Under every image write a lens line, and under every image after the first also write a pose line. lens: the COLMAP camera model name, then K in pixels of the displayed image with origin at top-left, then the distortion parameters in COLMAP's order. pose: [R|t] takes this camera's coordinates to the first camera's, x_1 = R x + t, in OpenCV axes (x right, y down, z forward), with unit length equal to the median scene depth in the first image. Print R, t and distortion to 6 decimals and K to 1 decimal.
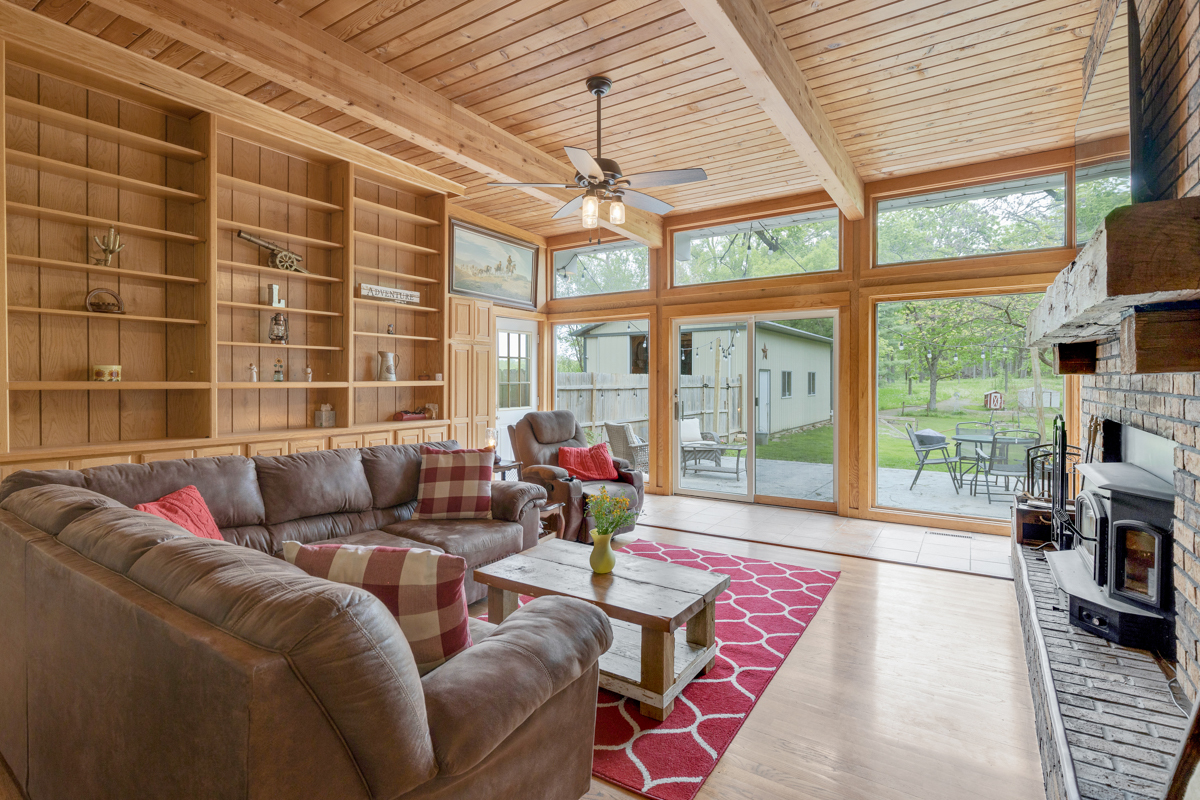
lens RADIAL K [[567.1, 0, 604.9], [0, 567.1, 381.7], [0, 0, 1]] dist [0.001246, -0.000042]
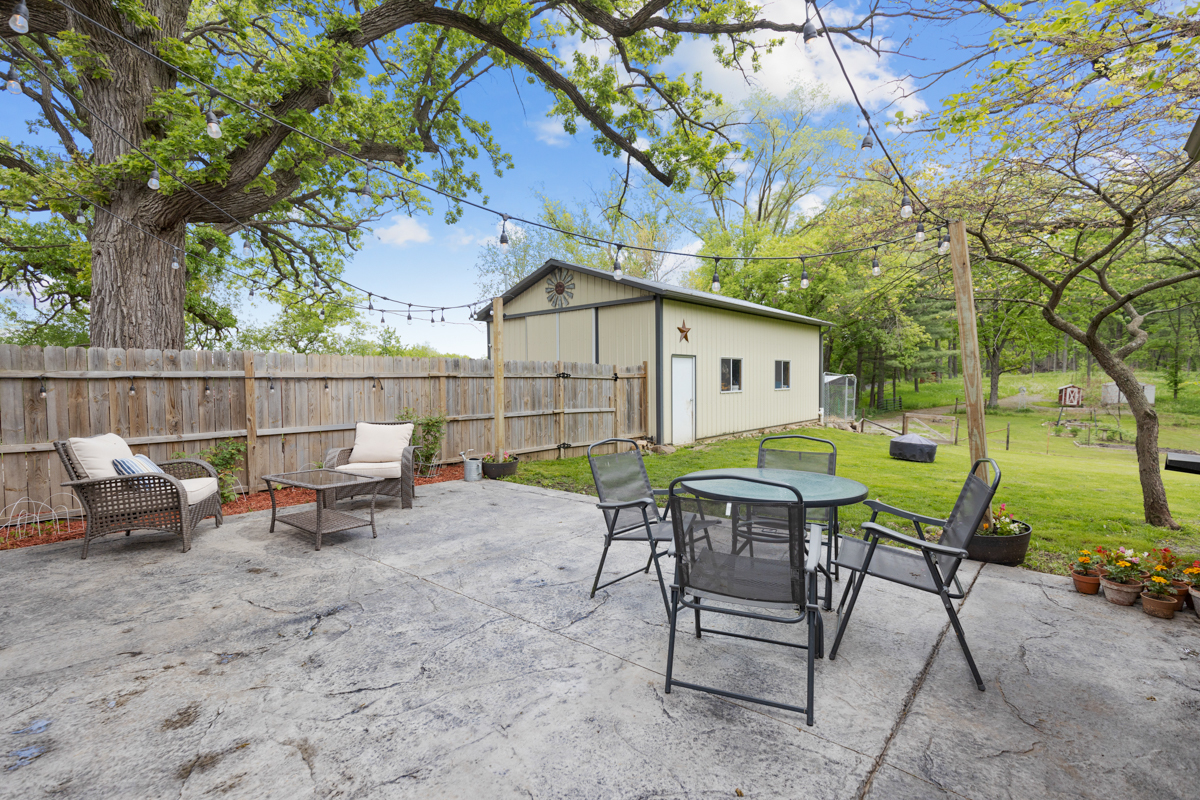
lens RADIAL K [[545.5, 0, 606.8], [0, 545.5, 387.2], [0, 0, 1]] dist [0.003506, 0.000112]
pose [[0.992628, -0.005174, -0.121089, 0.239949], [0.006877, 0.999883, 0.013657, 0.009755], [0.121004, -0.014389, 0.992548, 0.232505]]
